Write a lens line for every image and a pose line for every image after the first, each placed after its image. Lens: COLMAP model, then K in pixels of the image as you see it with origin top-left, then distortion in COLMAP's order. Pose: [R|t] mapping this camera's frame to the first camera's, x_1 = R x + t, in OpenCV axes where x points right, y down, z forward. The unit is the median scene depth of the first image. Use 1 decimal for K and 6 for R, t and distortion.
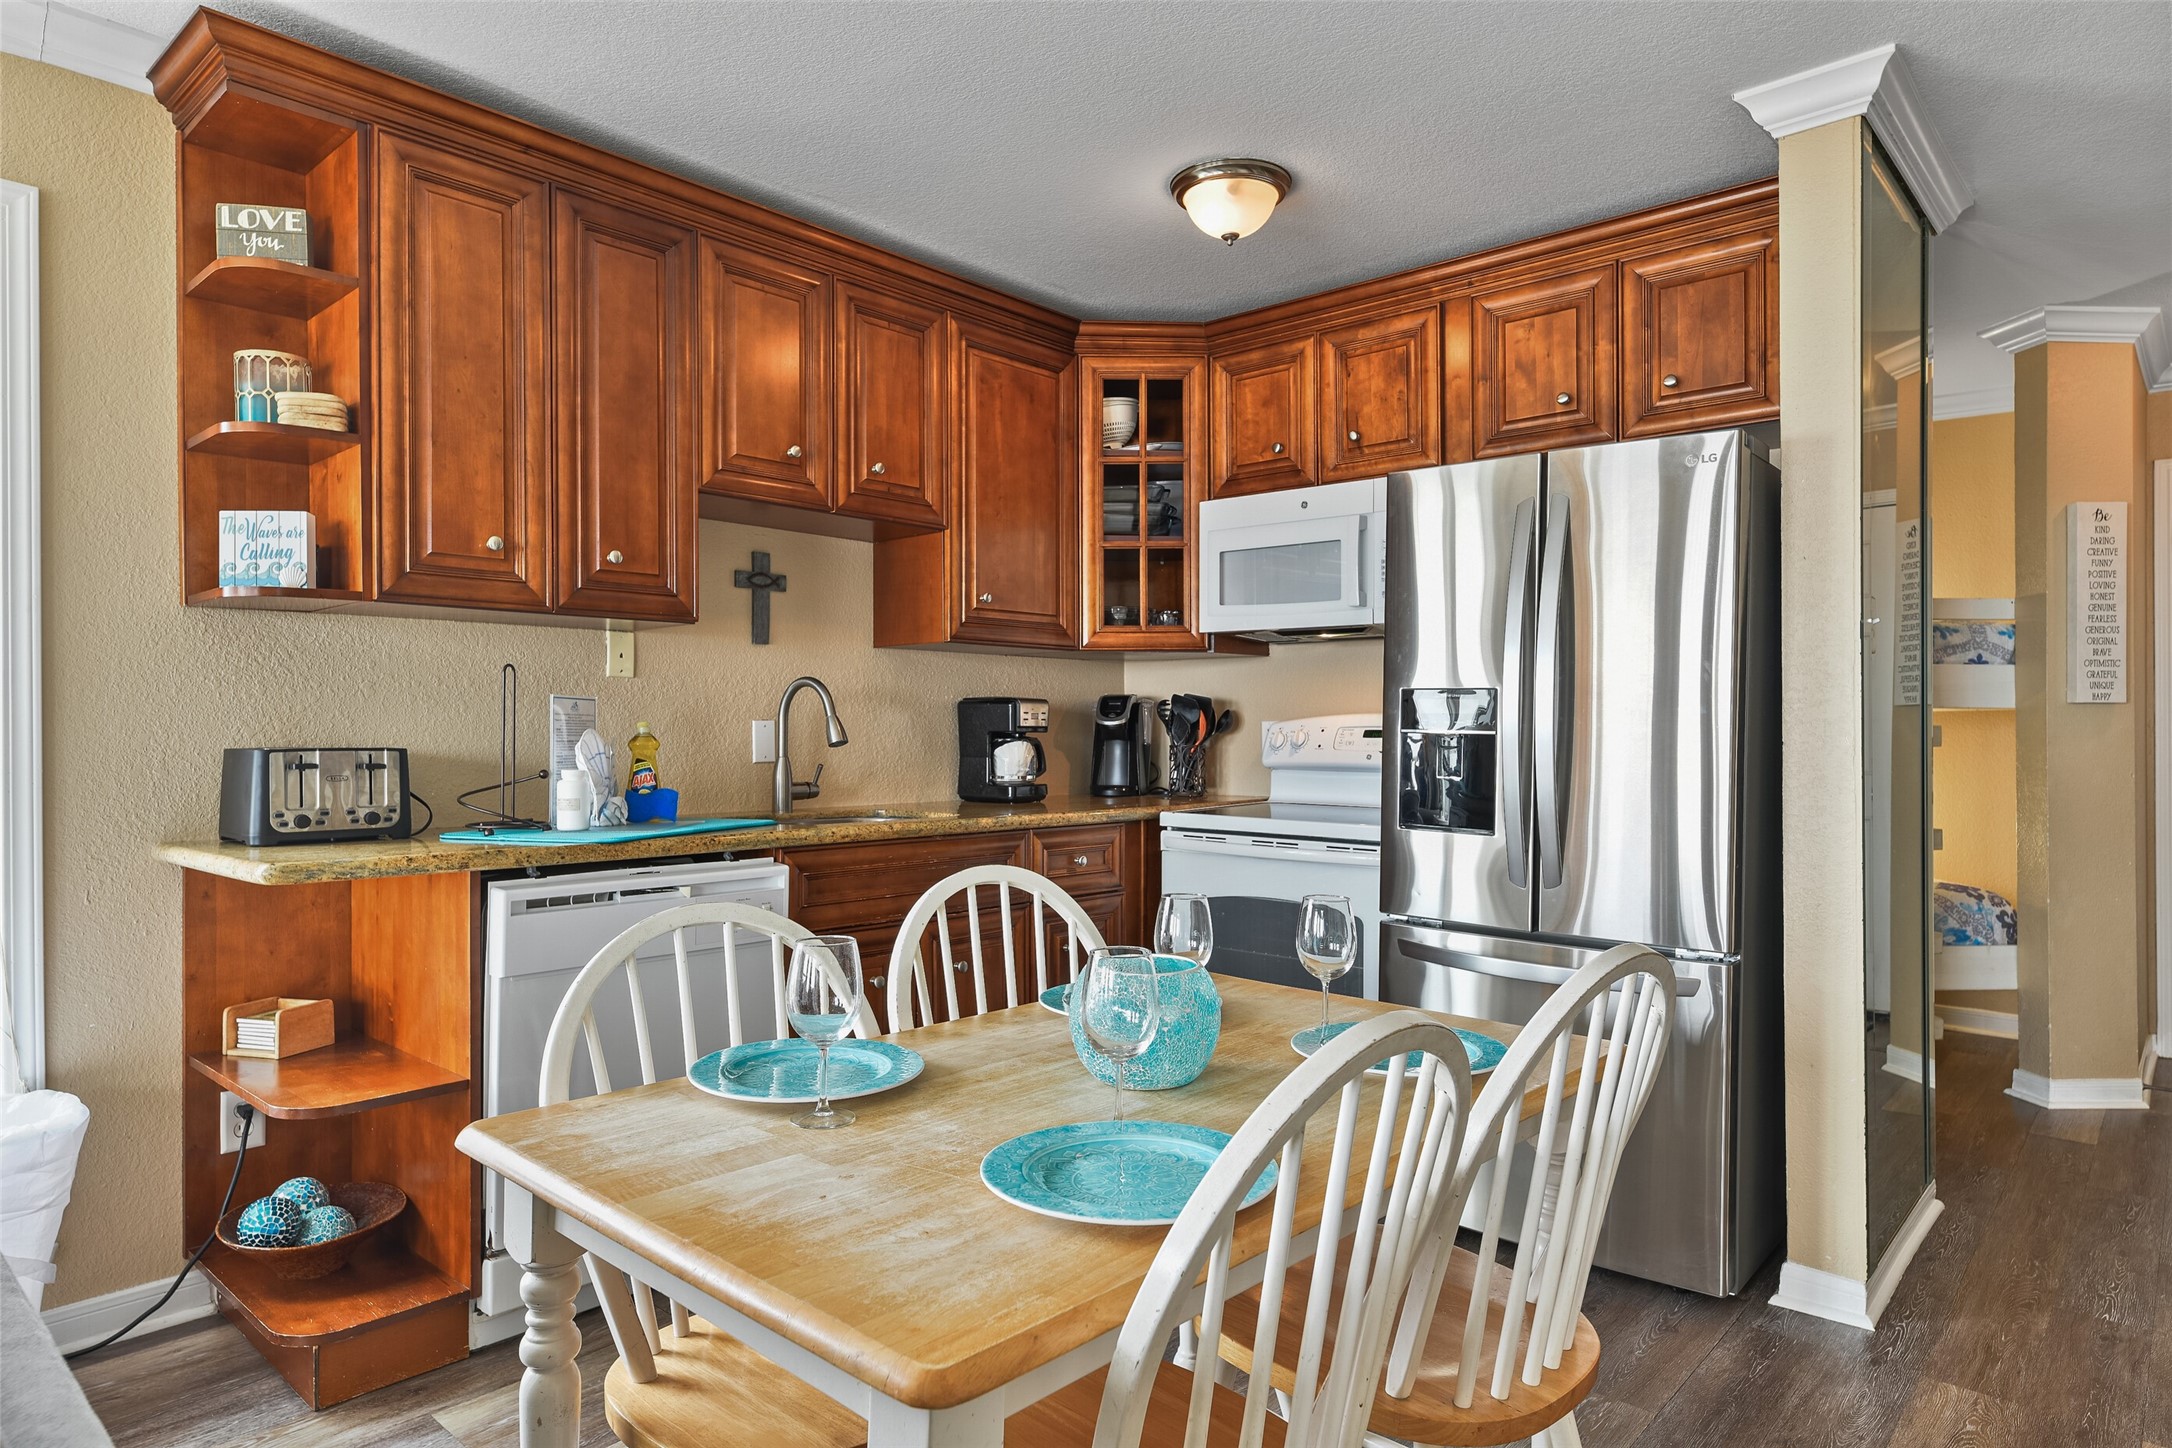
lens RADIAL K [[1269.0, 0, 1087.7], [0, 1269.0, 735.6], [0, 0, 1]] dist [-0.001181, -0.002187]
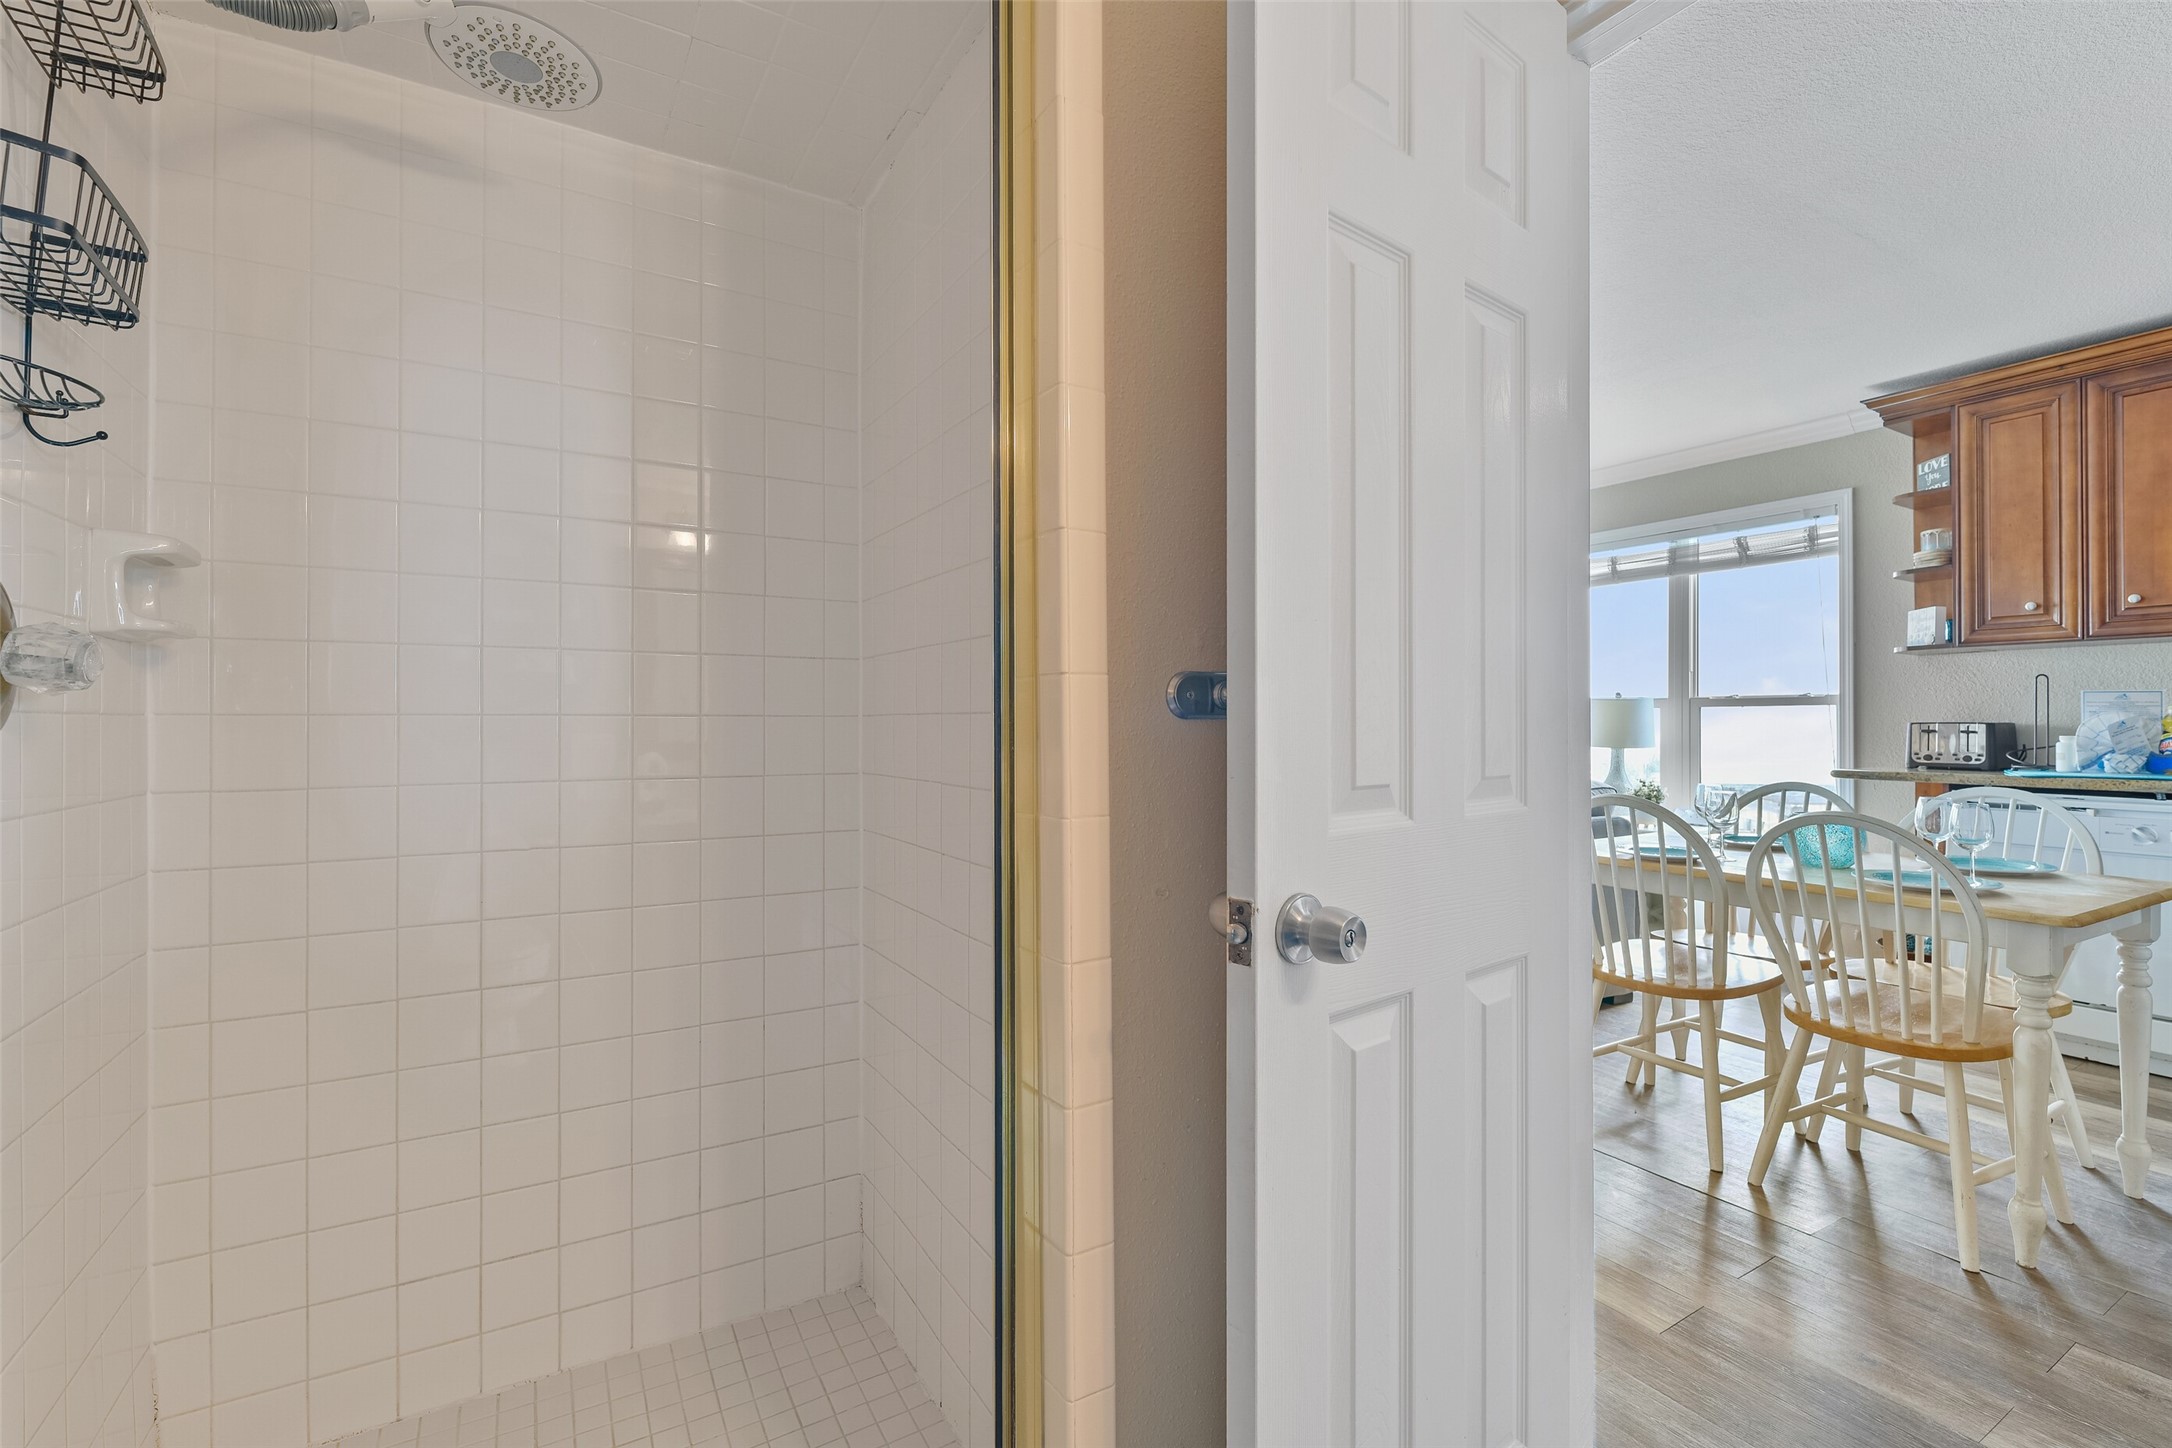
lens RADIAL K [[980.5, 0, 1085.2], [0, 980.5, 723.3], [0, 0, 1]] dist [-0.000203, -0.001766]
pose [[-0.285799, 0.000581, -0.958290, 0.960713], [-0.002121, 0.999997, 0.001239, 0.009180], [0.958287, 0.002387, -0.285797, 0.104145]]
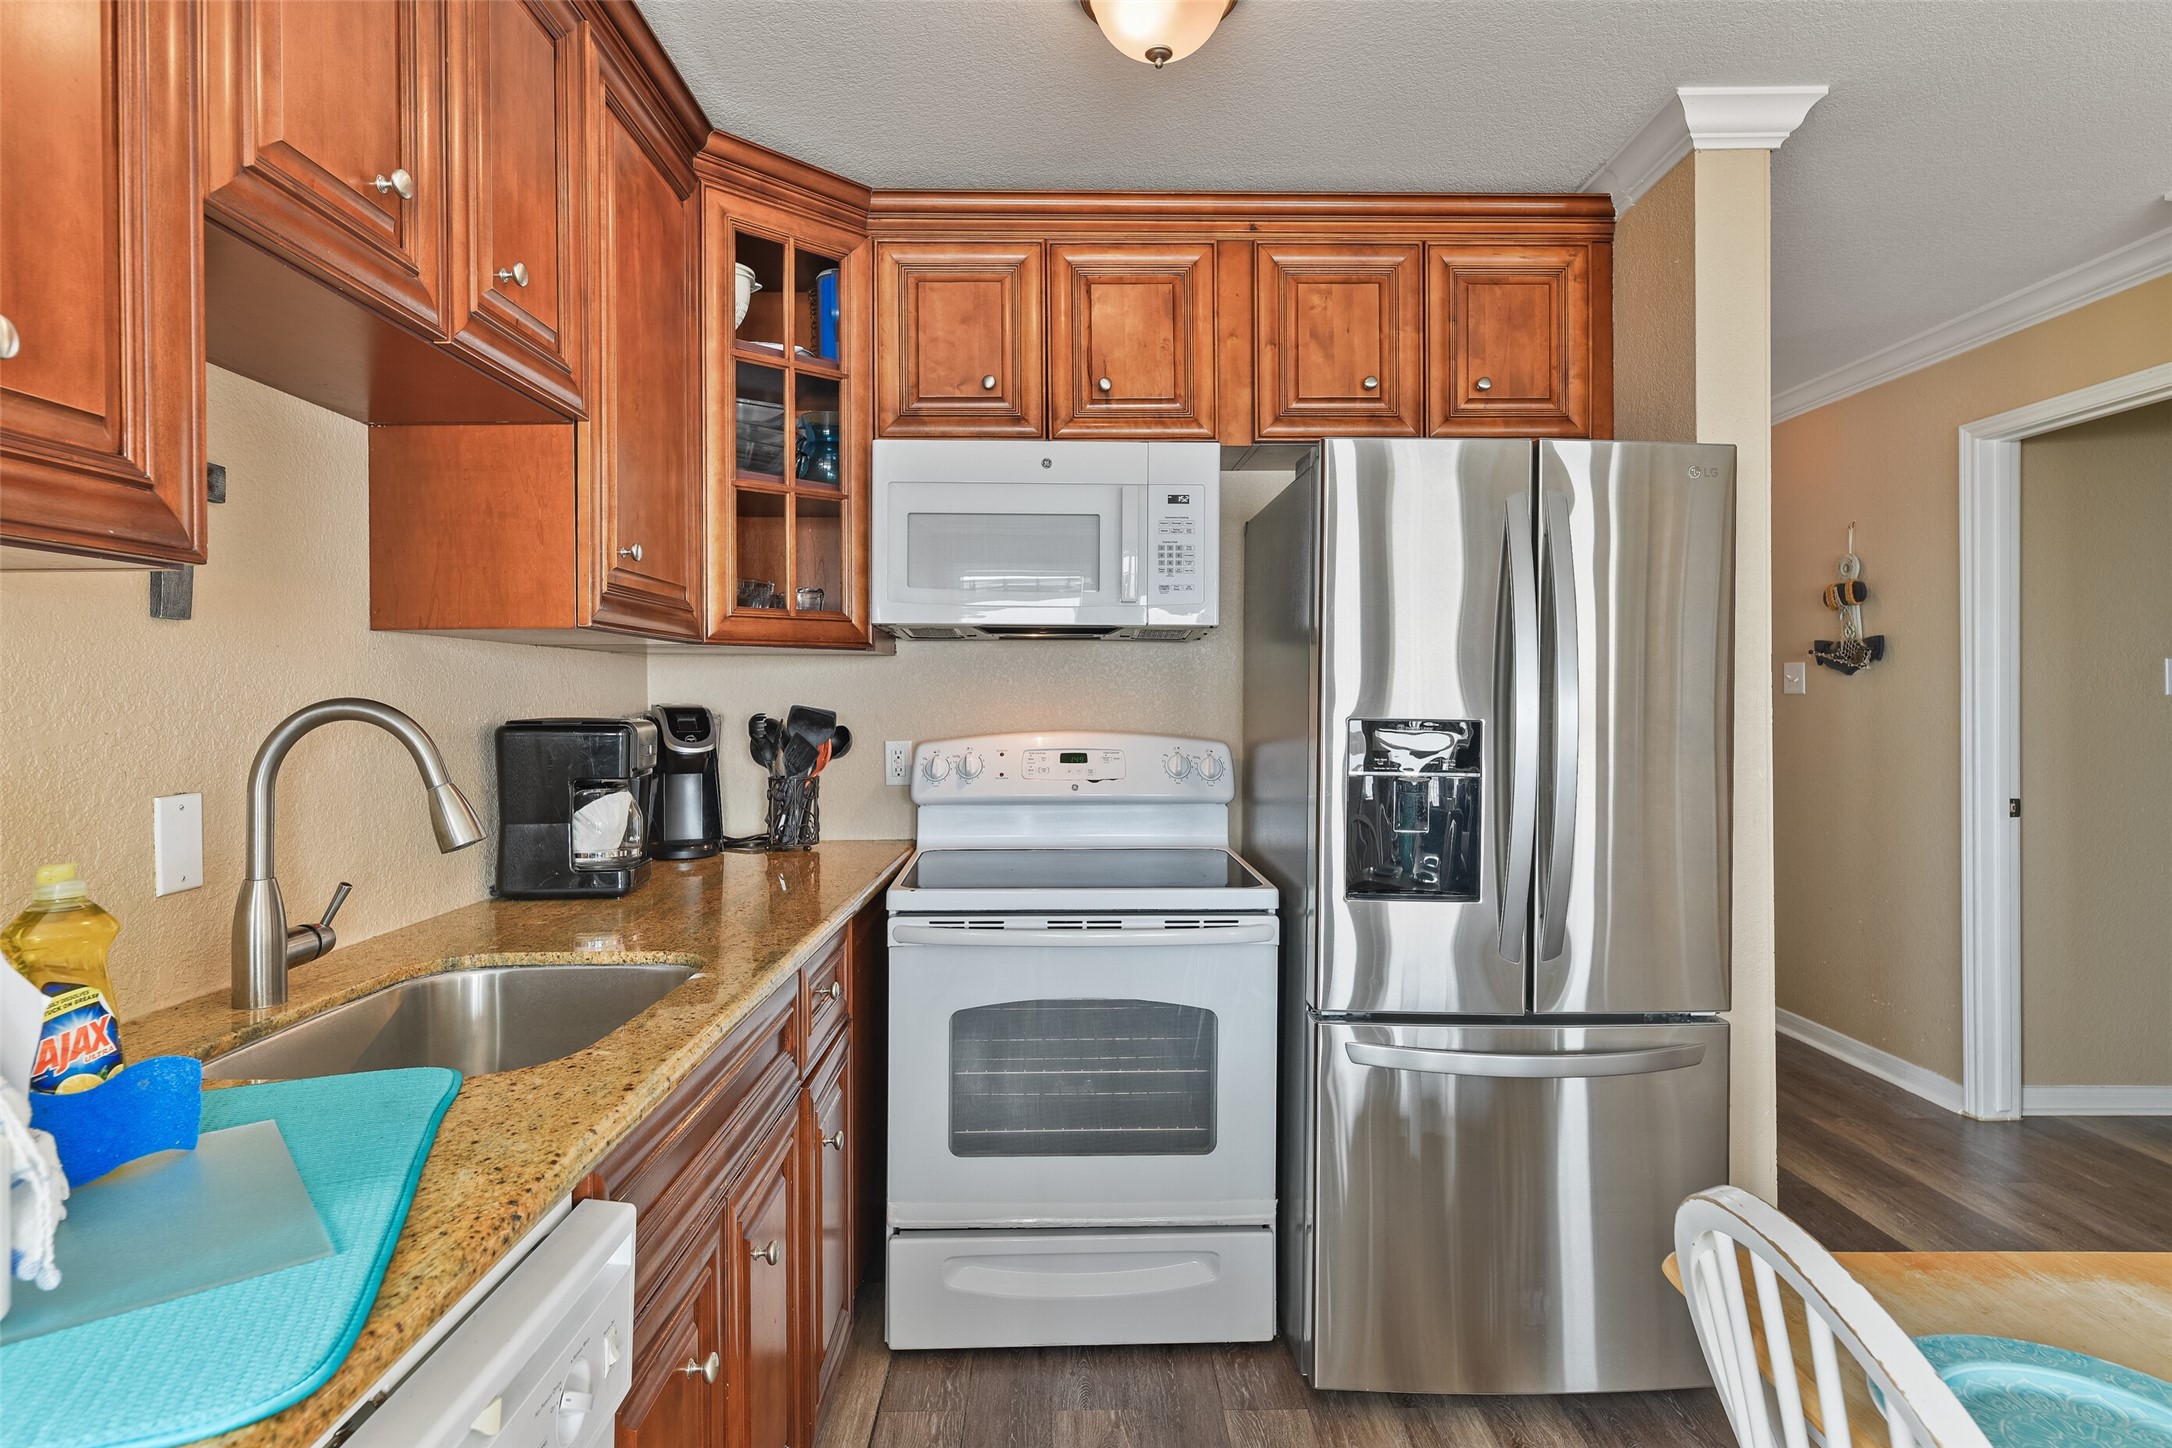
lens RADIAL K [[1162.3, 0, 1090.7], [0, 1162.3, 695.9], [0, 0, 1]] dist [0.003972, 0.000137]
pose [[0.735746, -0.002381, 0.677253, -0.315166], [0.007694, 0.999959, -0.004844, -0.044028], [-0.677214, 0.008775, 0.735734, 0.529978]]
